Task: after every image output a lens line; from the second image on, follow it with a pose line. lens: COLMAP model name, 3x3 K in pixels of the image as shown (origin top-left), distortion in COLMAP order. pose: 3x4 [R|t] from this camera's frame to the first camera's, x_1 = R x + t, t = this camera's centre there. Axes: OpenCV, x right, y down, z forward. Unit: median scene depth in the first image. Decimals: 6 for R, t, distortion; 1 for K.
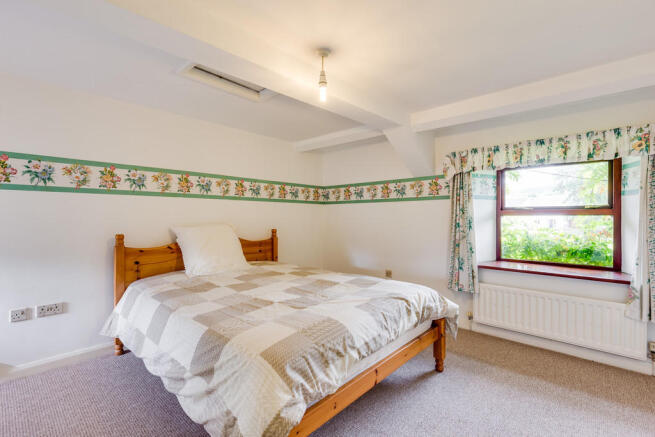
lens RADIAL K [[301.0, 0, 328.6], [0, 301.0, 206.7], [0, 0, 1]] dist [-0.000825, -0.000621]
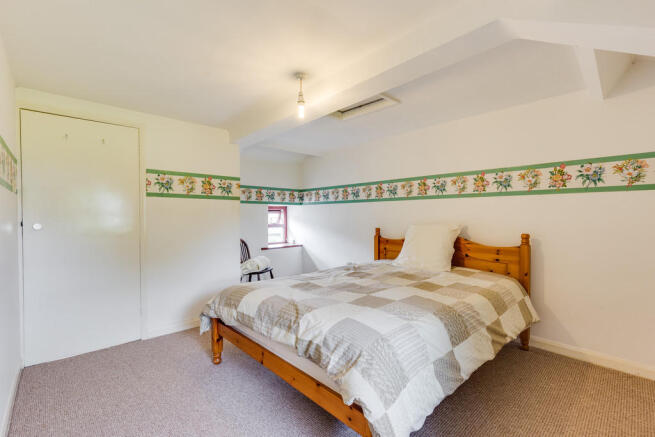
lens RADIAL K [[301.0, 0, 328.6], [0, 301.0, 206.7], [0, 0, 1]] dist [-0.000825, -0.000621]
pose [[-0.087308, -0.031764, -0.995675, 0.574754], [0.030924, 0.998923, -0.034579, 0.021108], [0.995701, -0.033809, -0.086231, 0.615197]]
